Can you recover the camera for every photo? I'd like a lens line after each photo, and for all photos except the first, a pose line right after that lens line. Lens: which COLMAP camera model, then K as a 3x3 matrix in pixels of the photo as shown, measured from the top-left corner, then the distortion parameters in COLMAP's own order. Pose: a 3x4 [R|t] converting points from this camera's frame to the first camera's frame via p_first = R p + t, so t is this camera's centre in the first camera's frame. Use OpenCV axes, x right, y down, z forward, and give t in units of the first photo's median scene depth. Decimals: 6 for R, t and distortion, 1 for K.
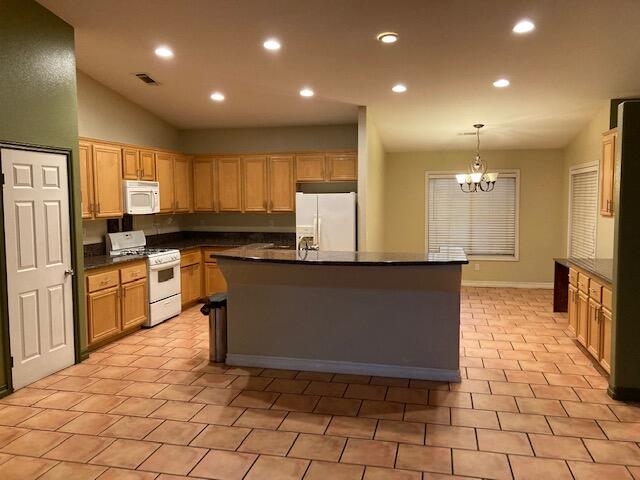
lens RADIAL K [[519.6, 0, 318.6], [0, 519.6, 238.7], [0, 0, 1]] dist [0.043206, -0.052904]
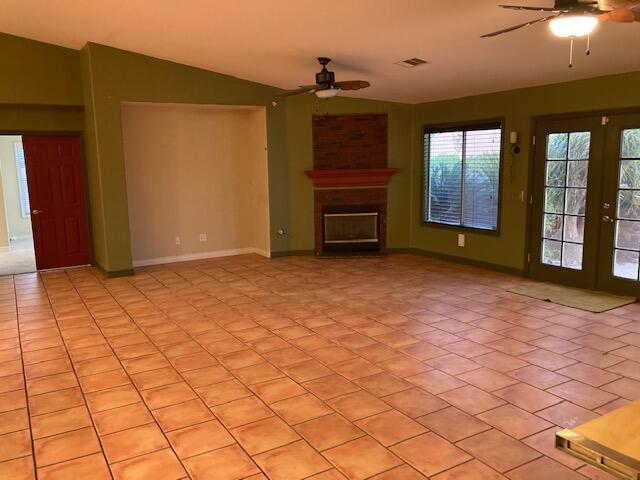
lens RADIAL K [[520.7, 0, 315.6], [0, 520.7, 249.8], [0, 0, 1]] dist [0.029156, -0.015269]
pose [[-0.690743, -0.102676, 0.715773, -0.546443], [0.083997, 0.971773, 0.220458, -0.038451], [-0.718205, 0.212403, -0.662621, 0.596338]]
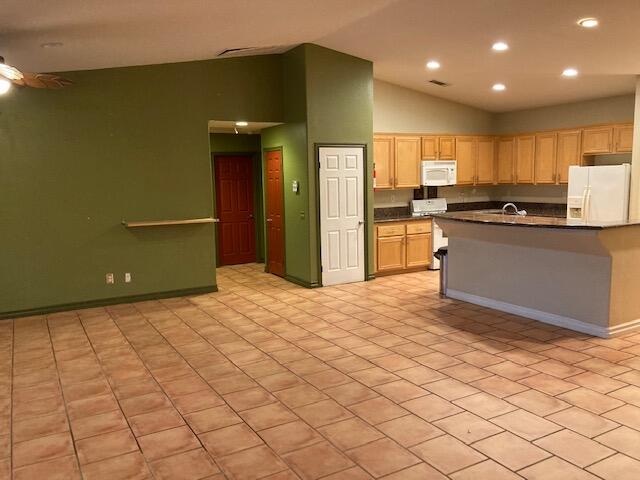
lens RADIAL K [[520.7, 0, 315.6], [0, 520.7, 249.8], [0, 0, 1]] dist [0.029156, -0.015269]
pose [[0.676359, 0.091112, -0.730915, 0.449137], [-0.039857, 0.995393, 0.087198, 0.011788], [0.735493, -0.029845, 0.676875, -0.132408]]
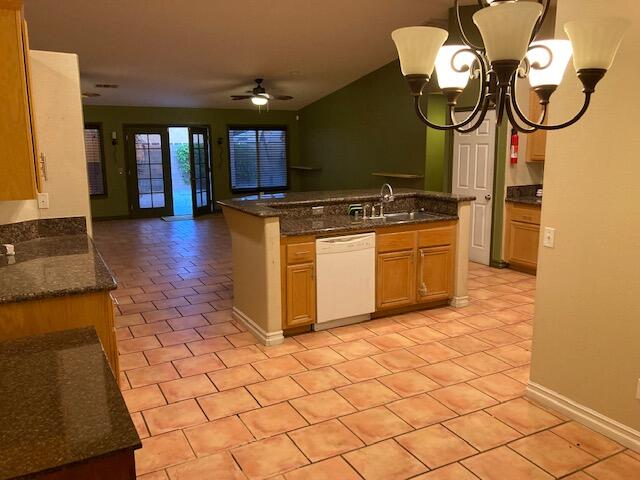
lens RADIAL K [[519.6, 0, 318.6], [0, 519.6, 238.7], [0, 0, 1]] dist [0.043206, -0.052904]
pose [[-0.750143, 0.131727, -0.648023, 0.573575], [-0.041906, 0.968519, 0.245386, -0.111451], [0.659946, 0.211231, -0.721008, 1.305651]]
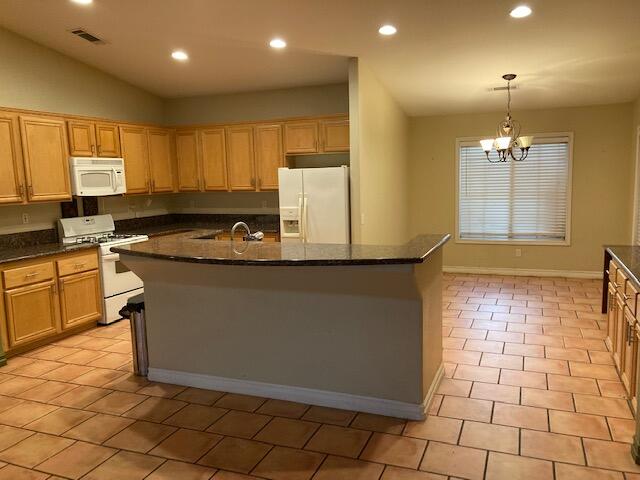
lens RADIAL K [[523.4, 0, 321.7], [0, 523.4, 243.8], [0, 0, 1]] dist [0.033984, -0.032208]
pose [[0.989037, -0.001859, -0.147653, 0.166870], [0.009949, 0.998487, 0.054072, -0.011030], [0.147329, -0.054948, 0.987560, 0.182214]]
